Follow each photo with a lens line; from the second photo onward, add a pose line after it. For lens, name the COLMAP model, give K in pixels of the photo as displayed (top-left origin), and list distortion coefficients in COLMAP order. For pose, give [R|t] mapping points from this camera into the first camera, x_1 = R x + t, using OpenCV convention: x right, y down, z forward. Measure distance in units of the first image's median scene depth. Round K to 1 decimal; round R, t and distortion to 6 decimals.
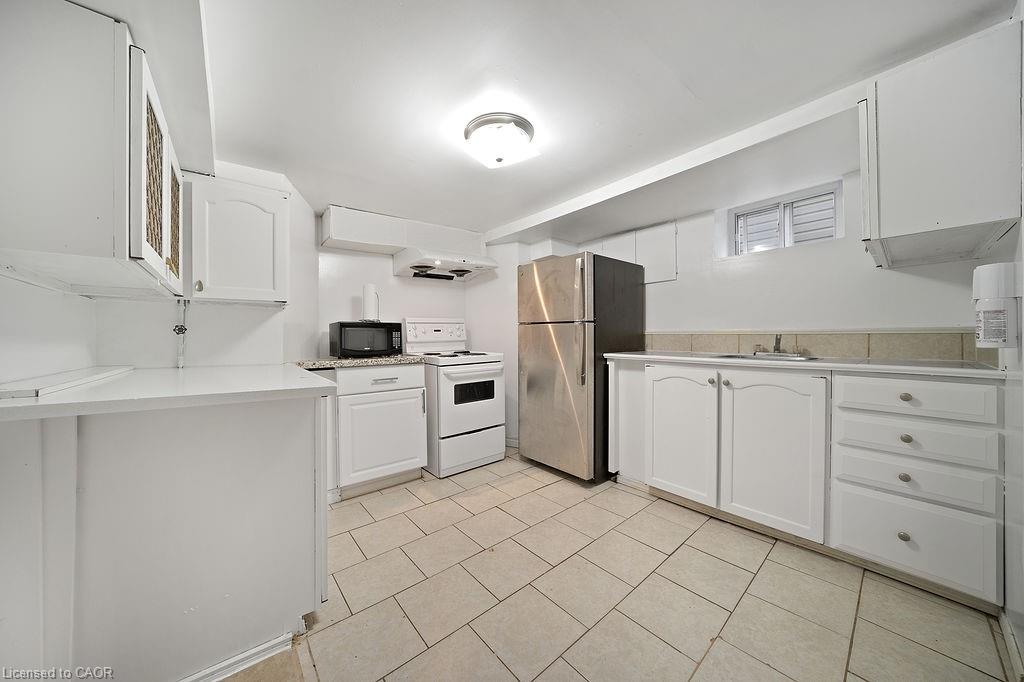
lens RADIAL K [[341.6, 0, 510.5], [0, 341.6, 340.7], [0, 0, 1]] dist [-0.034959, 0.008650]
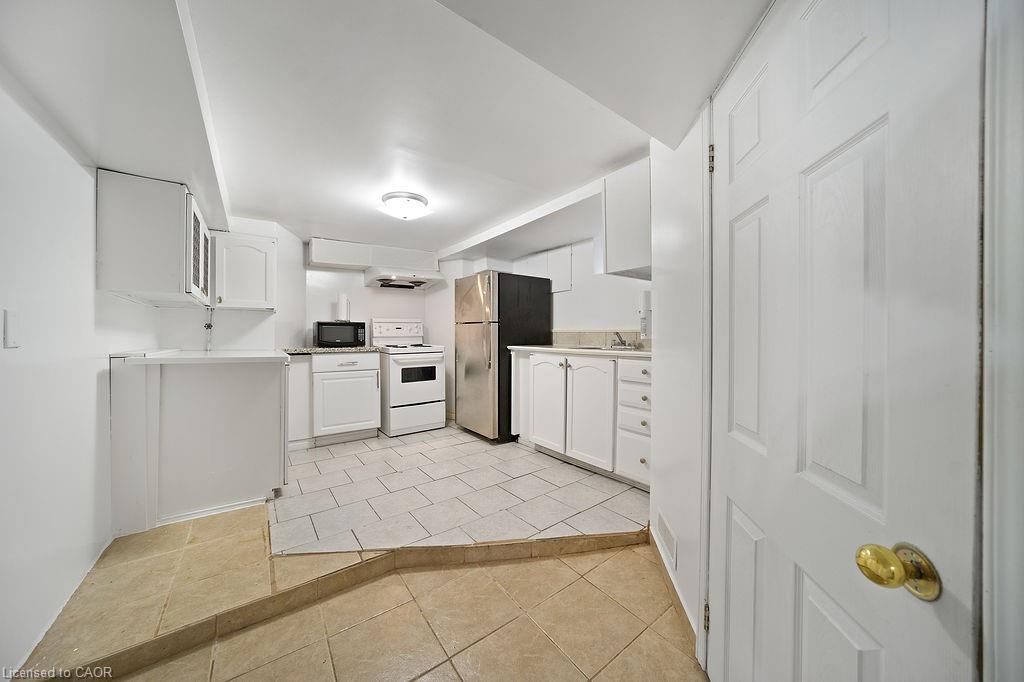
lens RADIAL K [[341.6, 0, 510.5], [0, 341.6, 340.7], [0, 0, 1]] dist [-0.034959, 0.008650]
pose [[0.998789, 0.008511, -0.048450, 0.348419], [-0.008437, 0.999963, 0.001736, 0.014434], [0.048463, -0.001325, 0.998824, -0.346306]]
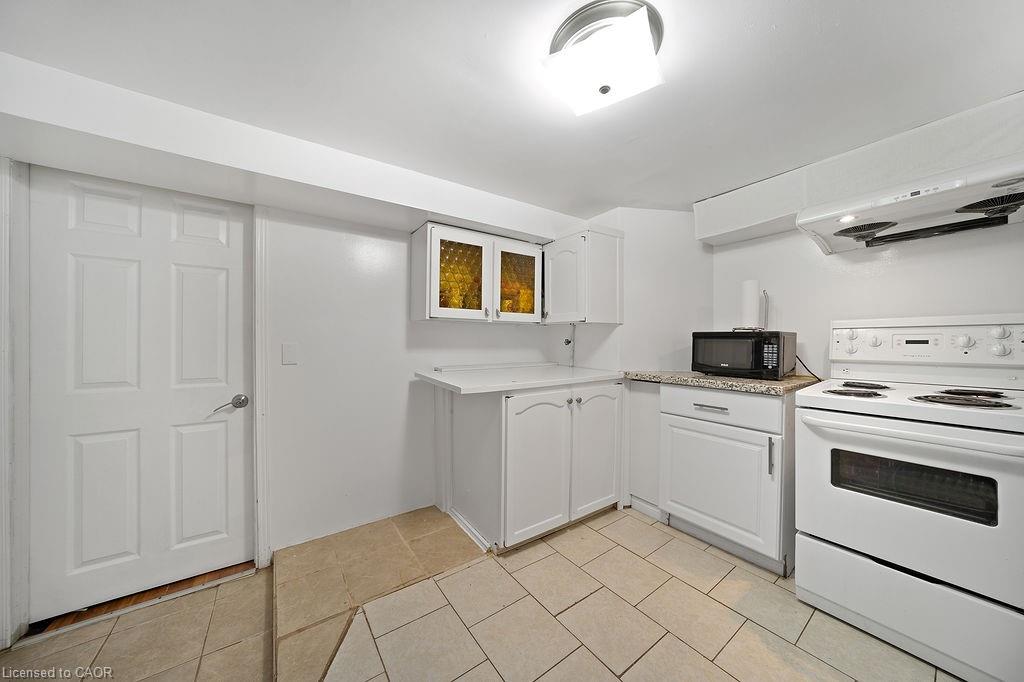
lens RADIAL K [[341.6, 0, 510.5], [0, 341.6, 340.7], [0, 0, 1]] dist [-0.034959, 0.008650]
pose [[-0.080235, 0.014181, -0.996675, 0.409926], [-0.013400, 0.999793, 0.015304, -0.039684], [0.996686, 0.014583, -0.080029, 0.575684]]
